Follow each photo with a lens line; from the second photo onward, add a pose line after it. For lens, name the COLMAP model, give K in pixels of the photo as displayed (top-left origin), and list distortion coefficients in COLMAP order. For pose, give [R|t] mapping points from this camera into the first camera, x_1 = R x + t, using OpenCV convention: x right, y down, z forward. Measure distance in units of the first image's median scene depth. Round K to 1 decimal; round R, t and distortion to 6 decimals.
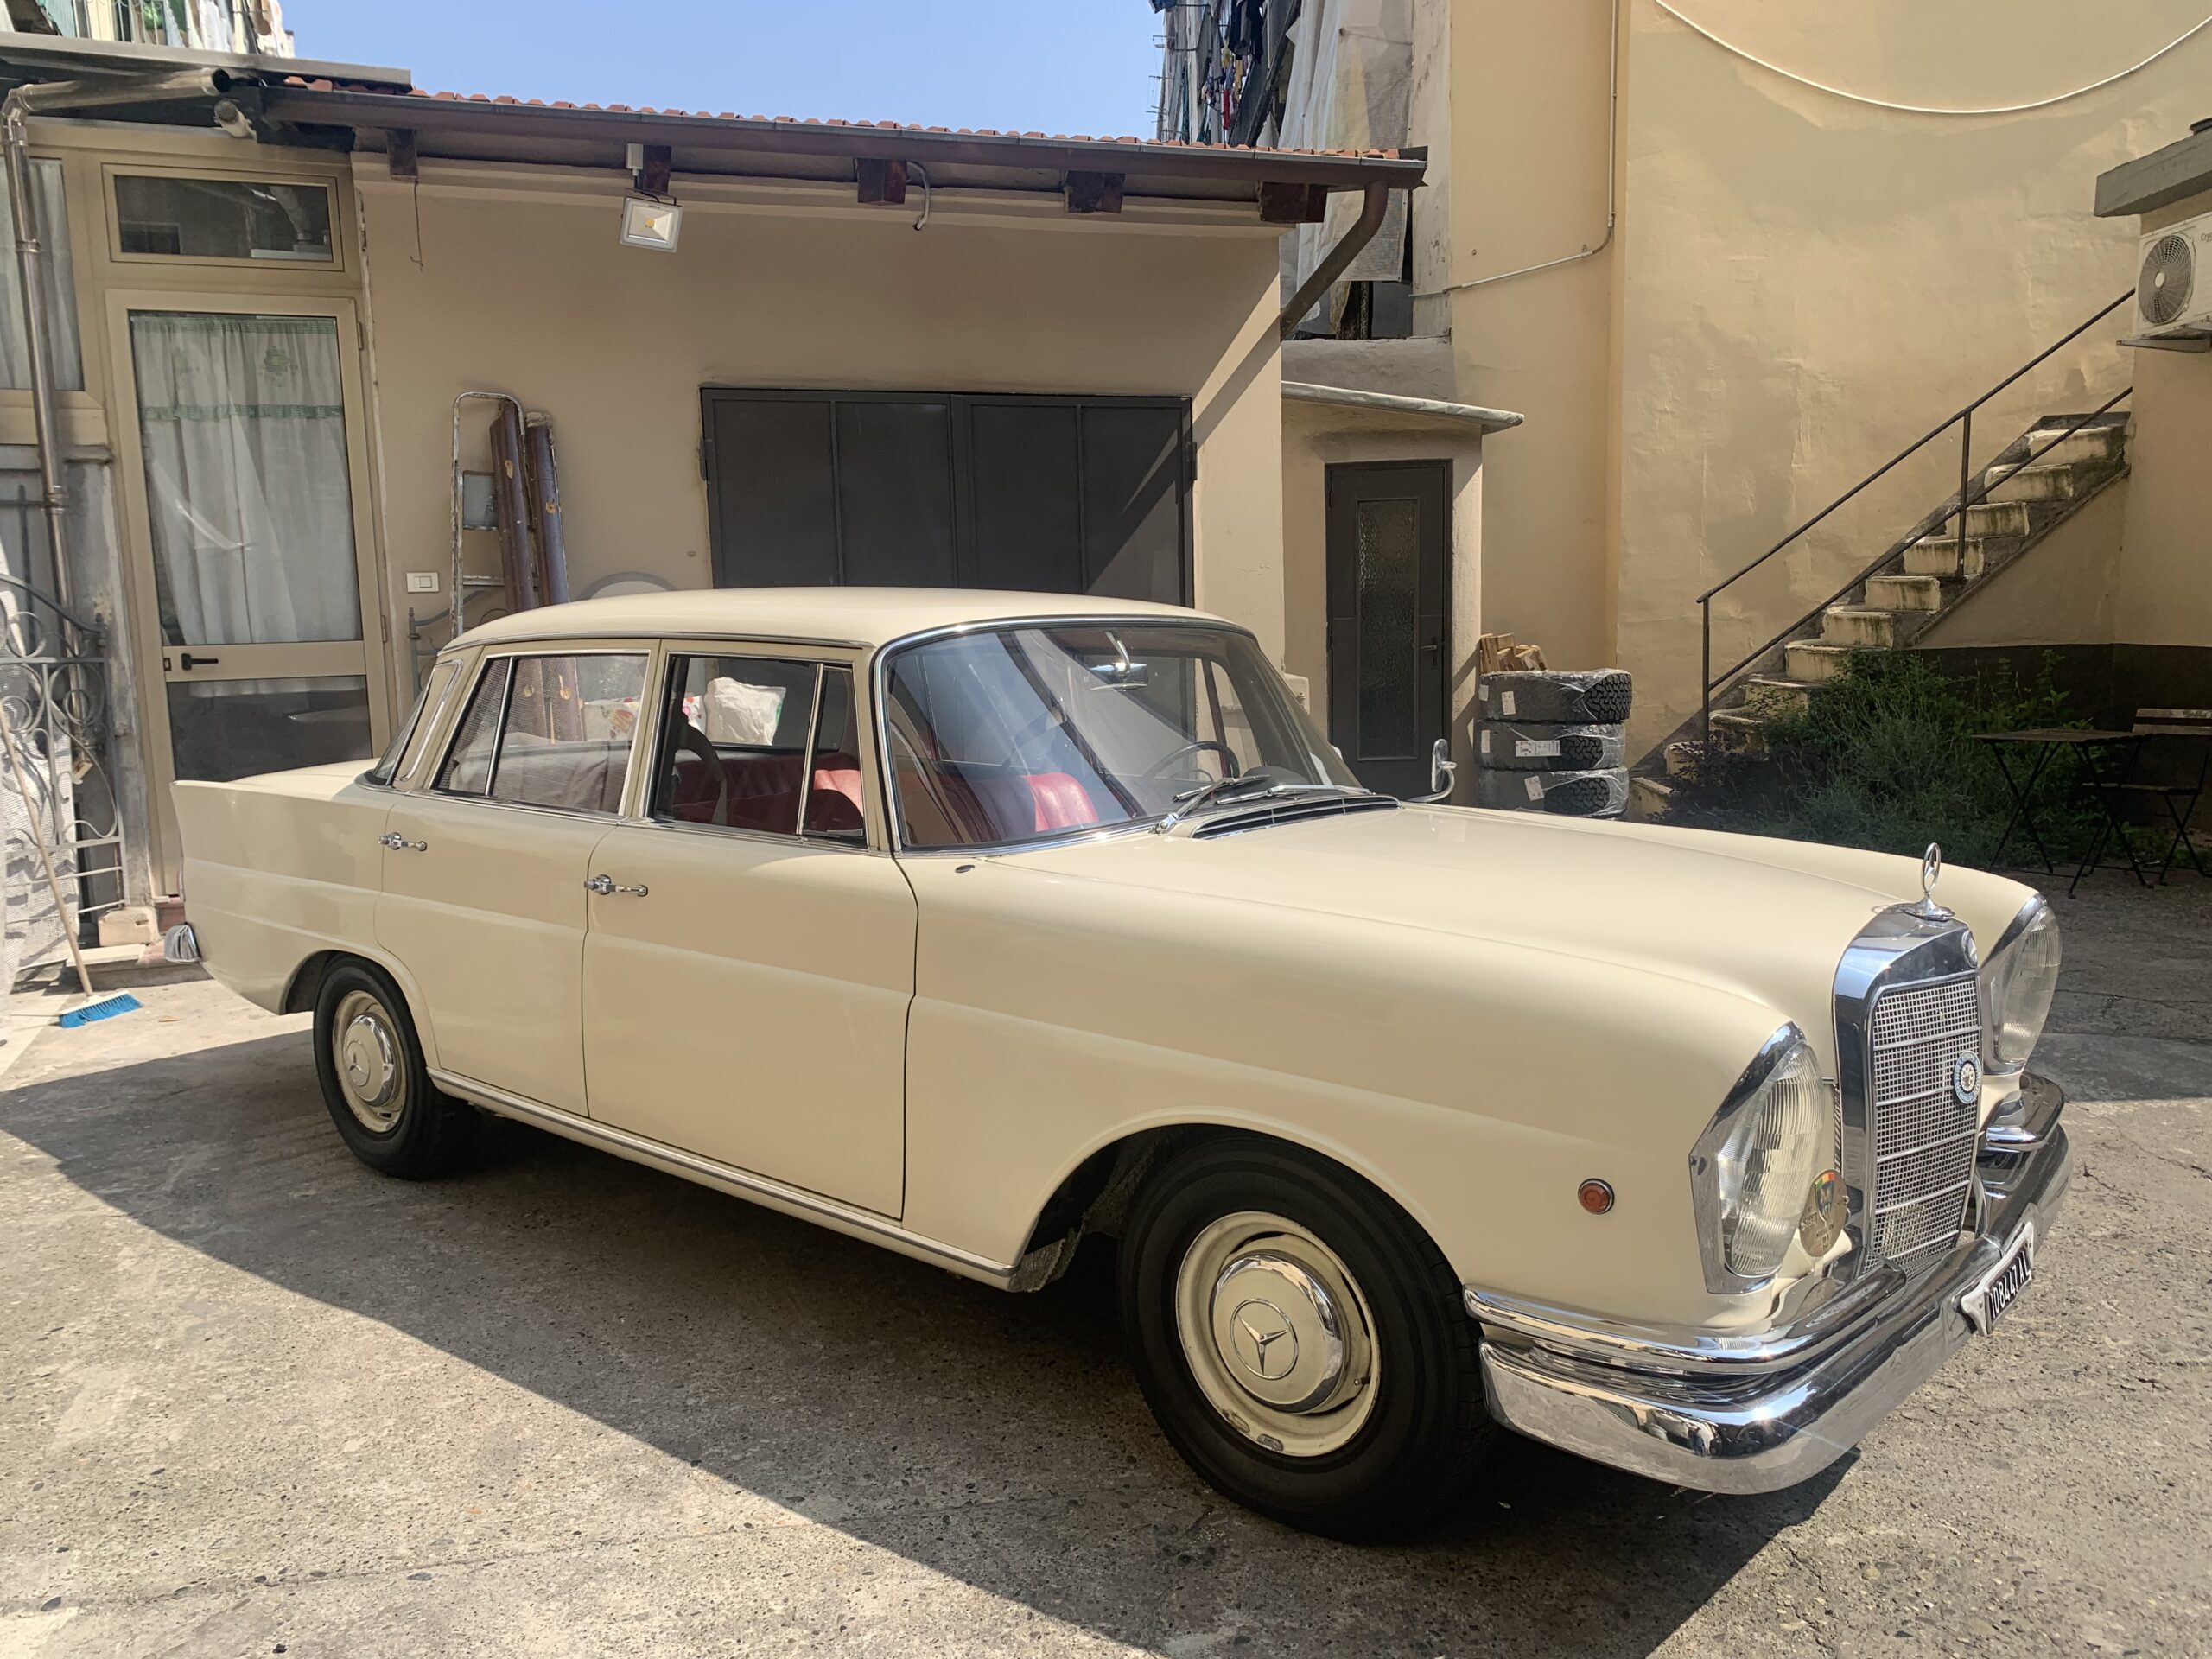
lens RADIAL K [[1668.7, 0, 1106.0], [0, 1668.7, 829.5], [0, 0, 1]] dist [0.001879, -0.032240]
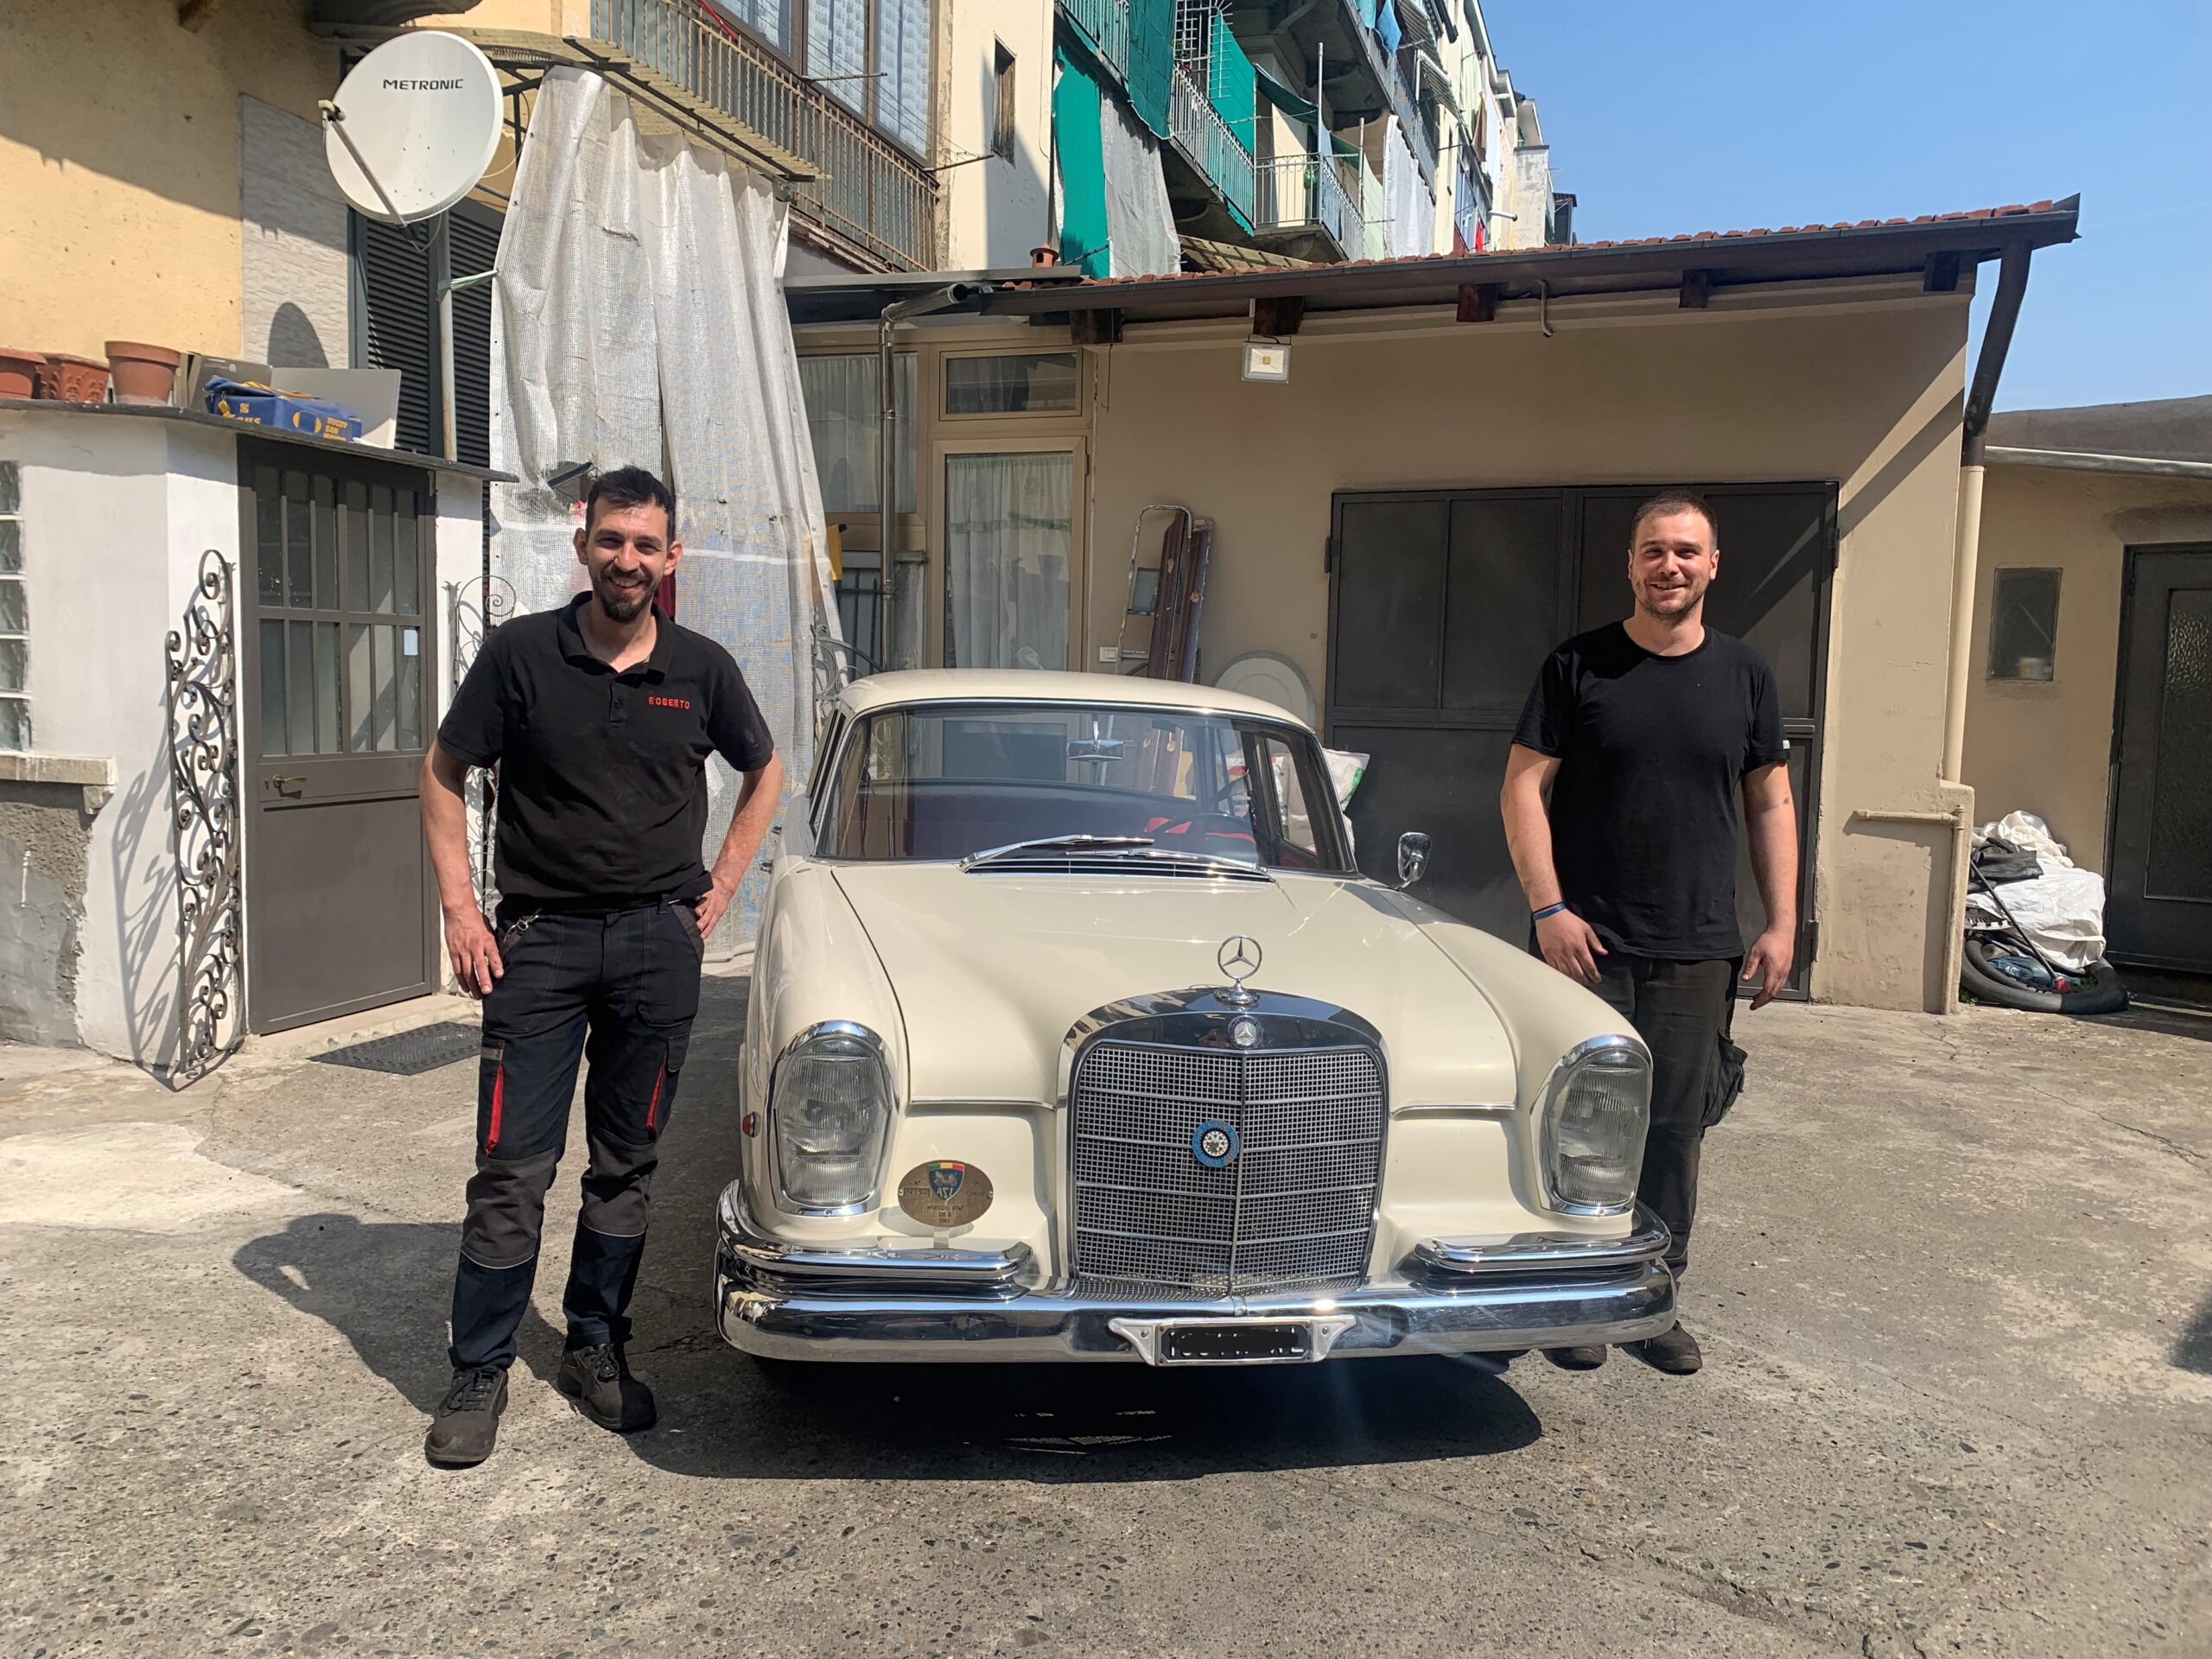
lens RADIAL K [[1668.7, 0, 1106.0], [0, 1668.7, 829.5], [0, 0, 1]] dist [0.001879, -0.032240]
pose [[0.760644, 0.095286, -0.642138, 0.442701], [-0.120696, 0.992680, 0.004332, -0.021264], [0.637851, 0.074208, 0.766577, 0.030750]]
